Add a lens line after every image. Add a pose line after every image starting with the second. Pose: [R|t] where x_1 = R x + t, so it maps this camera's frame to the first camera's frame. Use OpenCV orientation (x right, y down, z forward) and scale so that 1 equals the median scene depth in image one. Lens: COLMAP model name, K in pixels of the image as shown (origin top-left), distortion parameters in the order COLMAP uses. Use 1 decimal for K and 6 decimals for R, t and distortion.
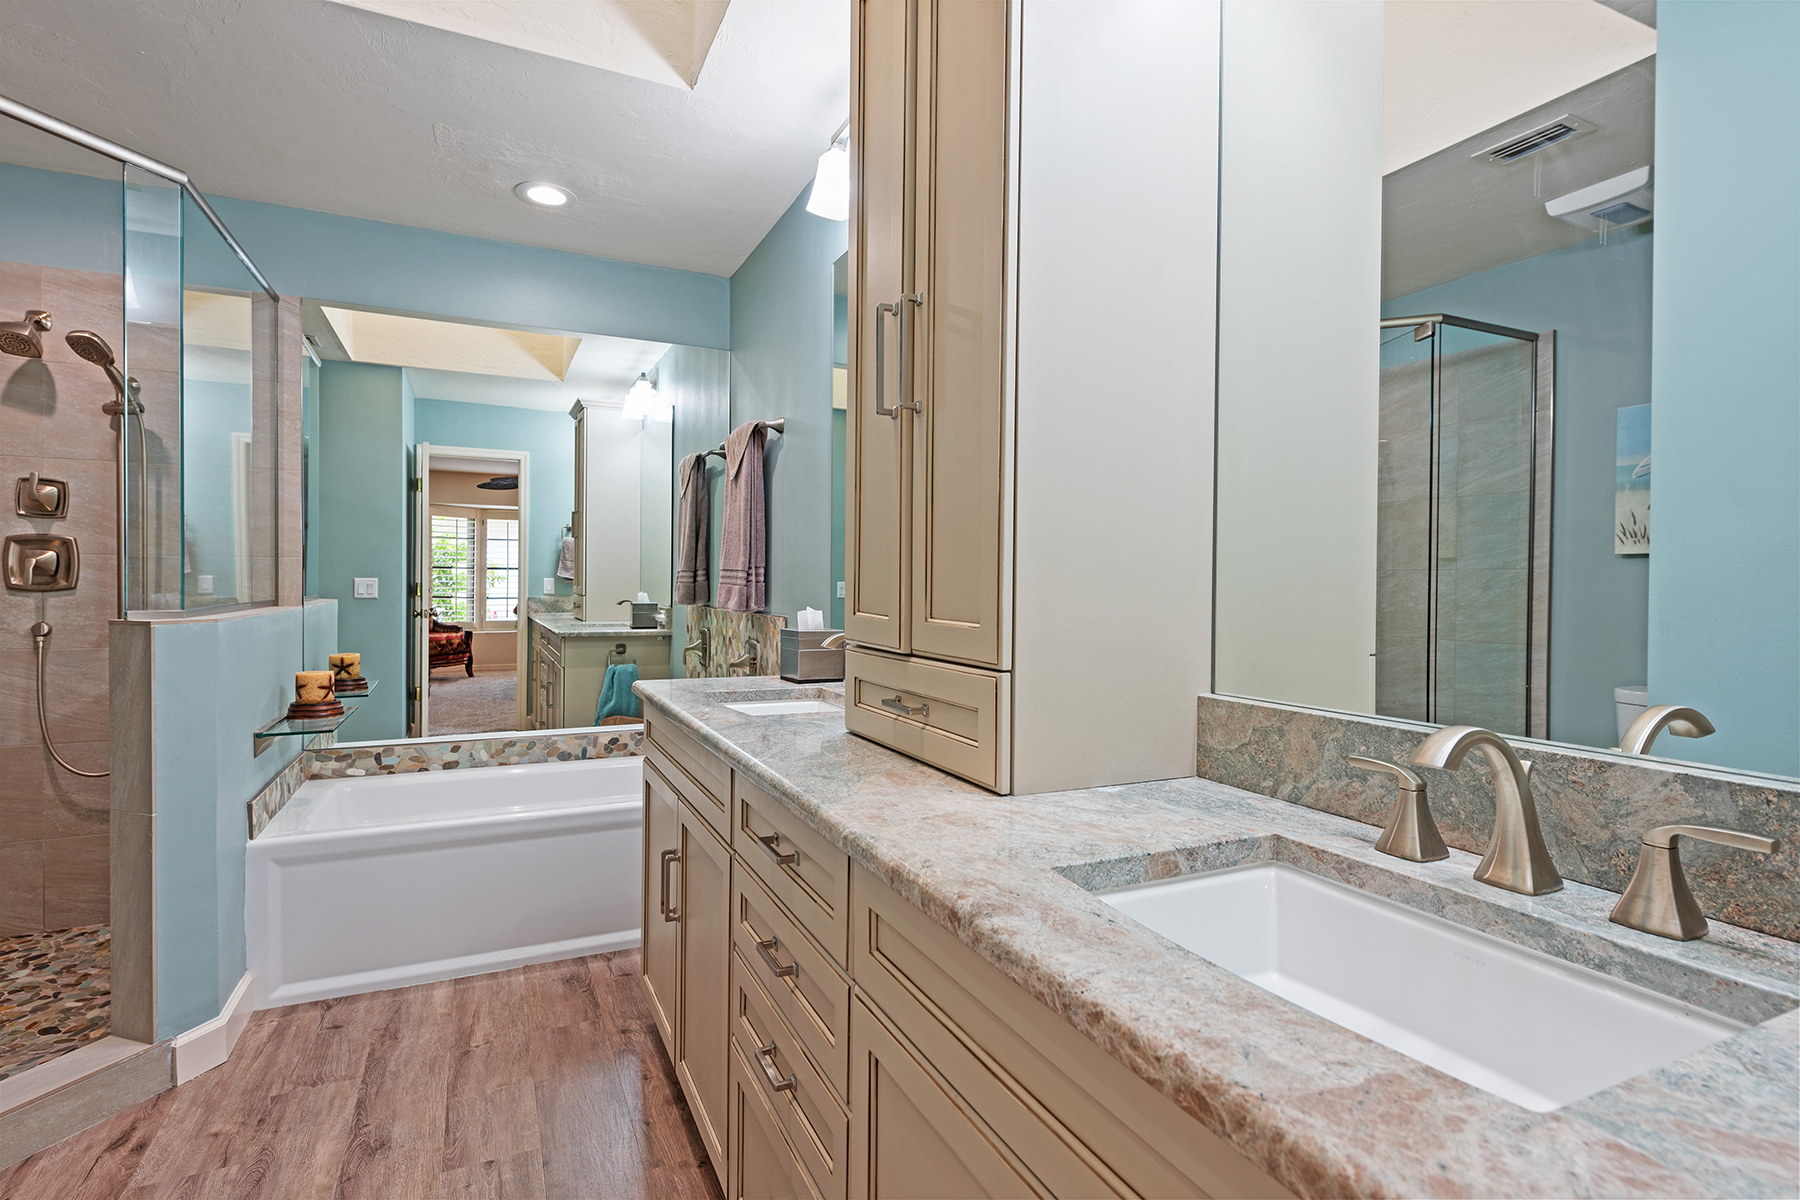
lens RADIAL K [[893.3, 0, 903.7], [0, 893.3, 594.7], [0, 0, 1]] dist [0.011027, -0.002417]
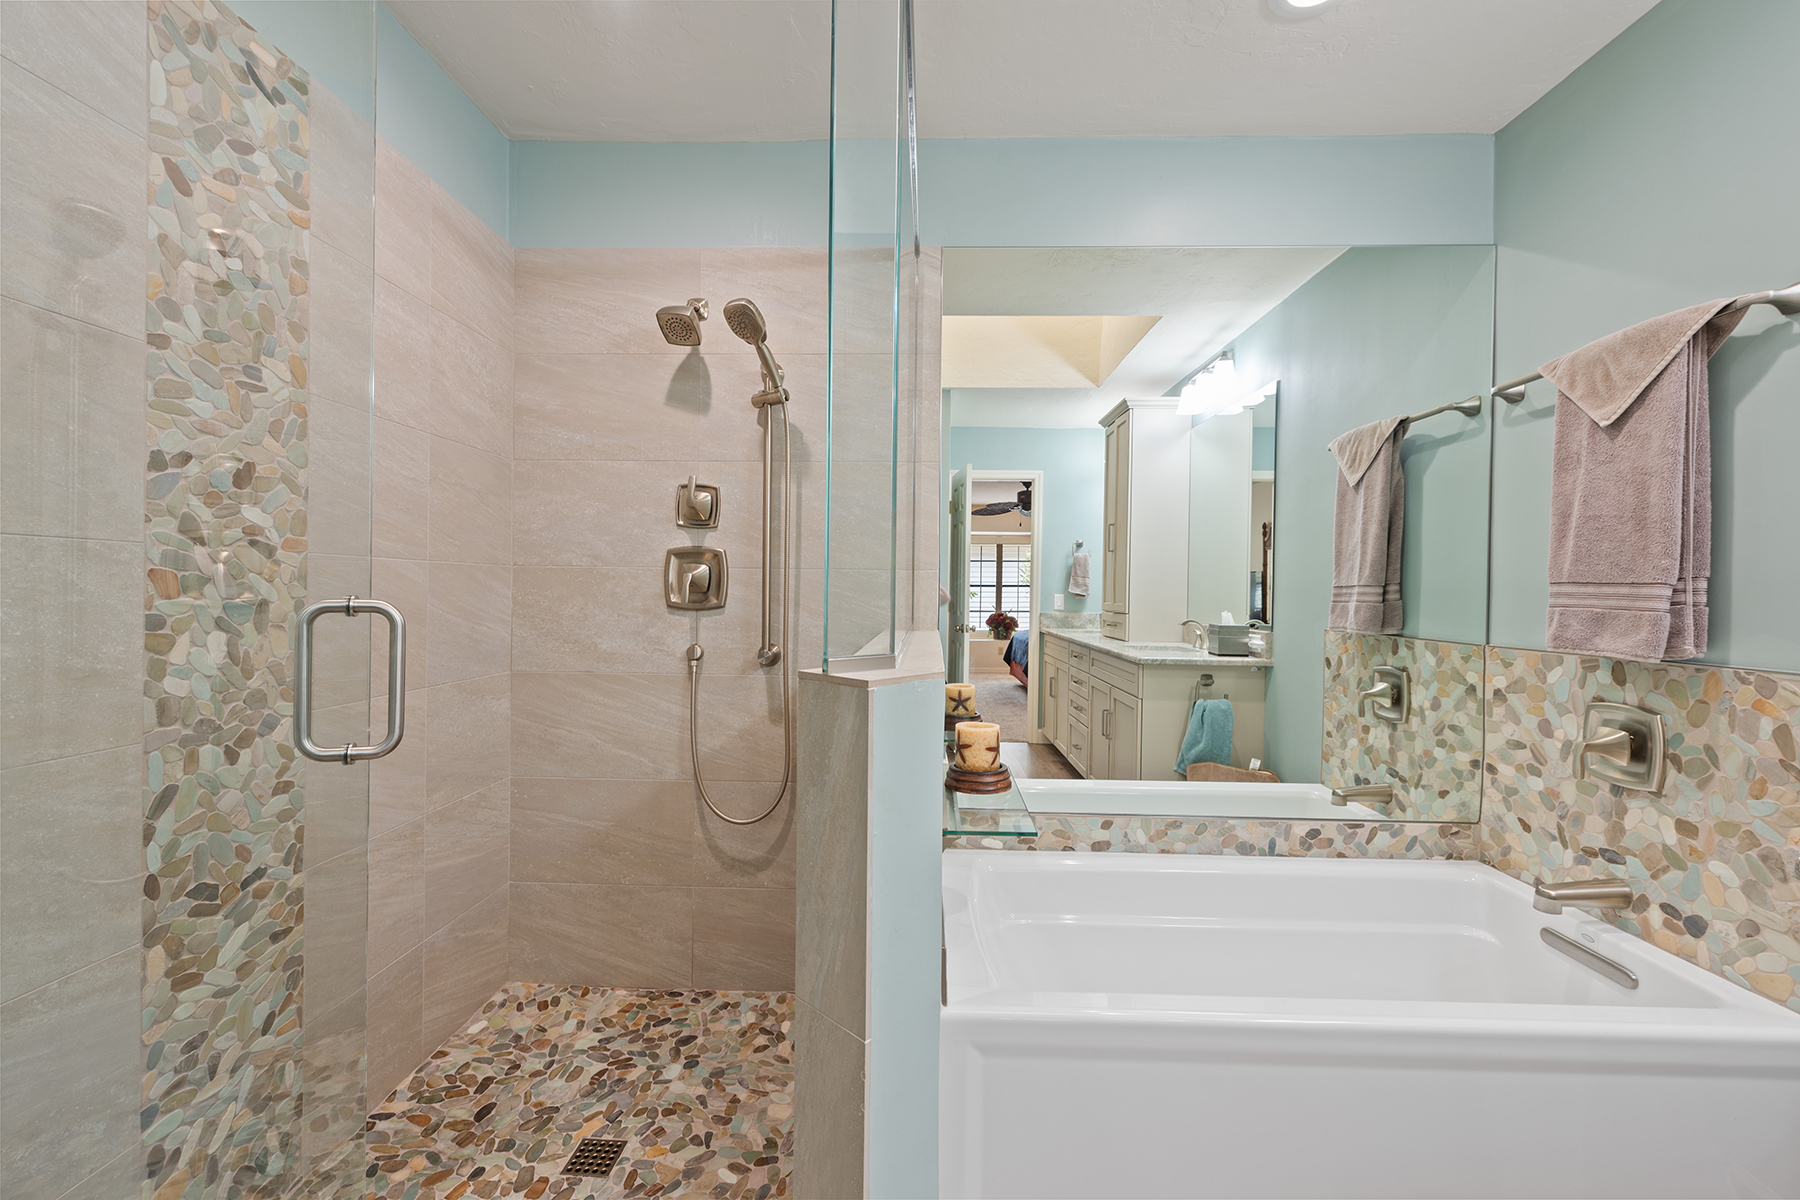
lens RADIAL K [[721.5, 0, 896.1], [0, 721.5, 594.7], [0, 0, 1]] dist [0.012652, -0.005012]
pose [[0.890634, 0.002655, -0.454714, -0.446762], [-0.010180, 0.999849, -0.014102, -0.010721], [0.454607, 0.017188, 0.890526, 0.443918]]
